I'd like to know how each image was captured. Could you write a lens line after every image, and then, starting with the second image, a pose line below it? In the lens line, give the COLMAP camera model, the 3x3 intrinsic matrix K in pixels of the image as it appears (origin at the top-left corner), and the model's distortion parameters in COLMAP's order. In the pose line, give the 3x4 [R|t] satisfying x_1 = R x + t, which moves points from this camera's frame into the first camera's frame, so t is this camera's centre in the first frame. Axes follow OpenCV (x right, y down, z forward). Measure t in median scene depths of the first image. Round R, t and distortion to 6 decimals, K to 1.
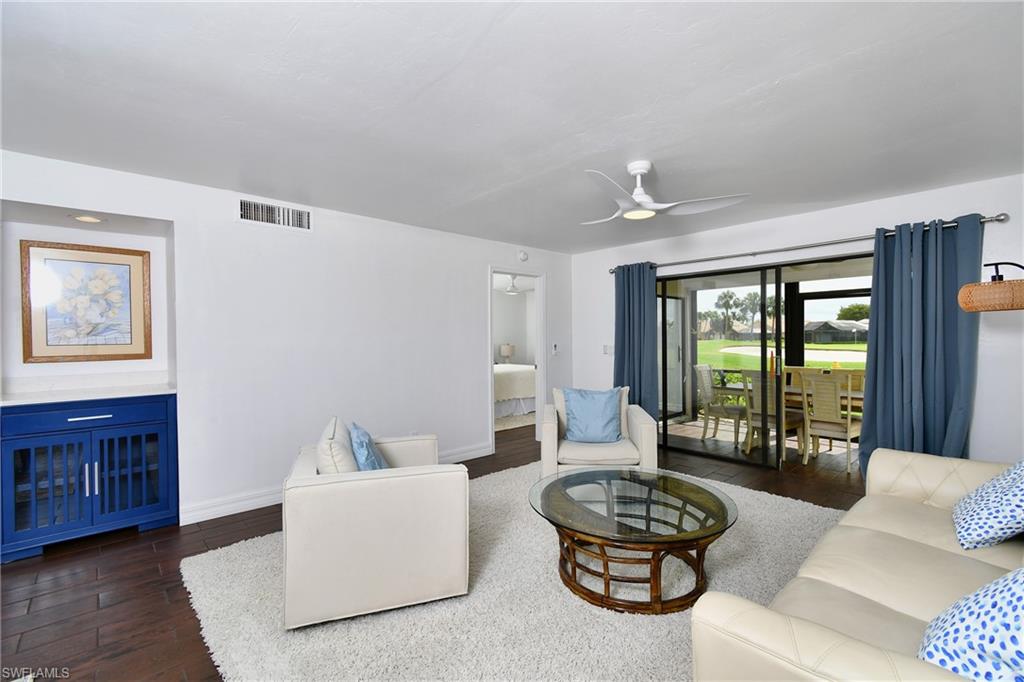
lens RADIAL K [[452.7, 0, 512.0], [0, 452.7, 341.0], [0, 0, 1]] dist [-0.004512, -0.000639]
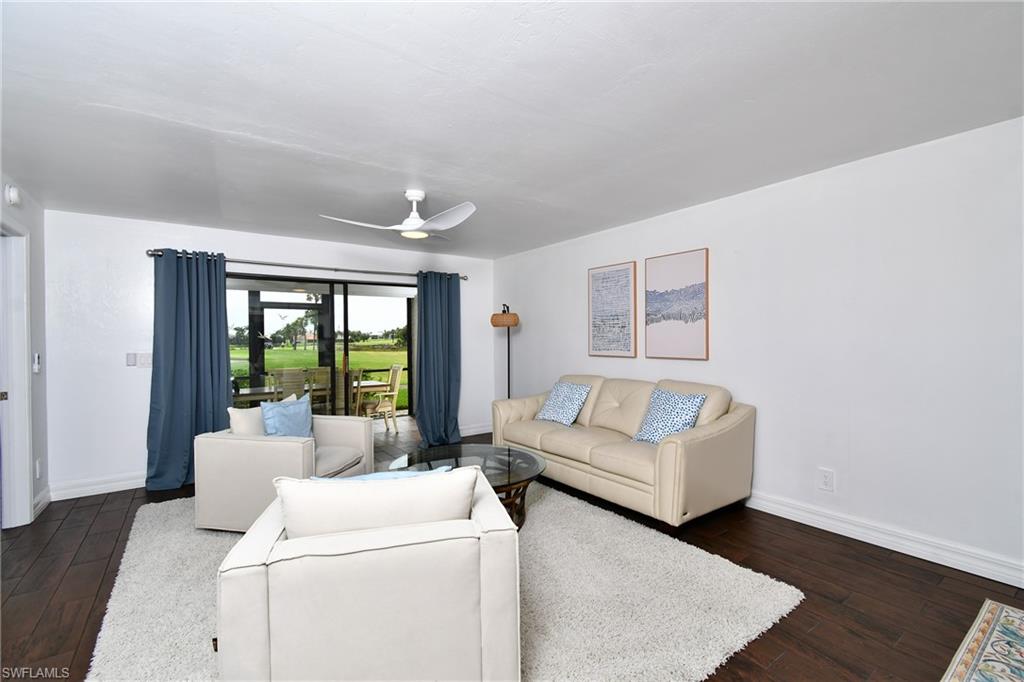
lens RADIAL K [[446.5, 0, 513.8], [0, 446.5, 337.0], [0, 0, 1]] dist [0.018274, -0.009828]
pose [[0.124371, 0.007841, 0.992205, -0.468783], [0.016921, 0.999807, -0.010022, 0.001325], [-0.992091, 0.018035, 0.124215, 0.336103]]
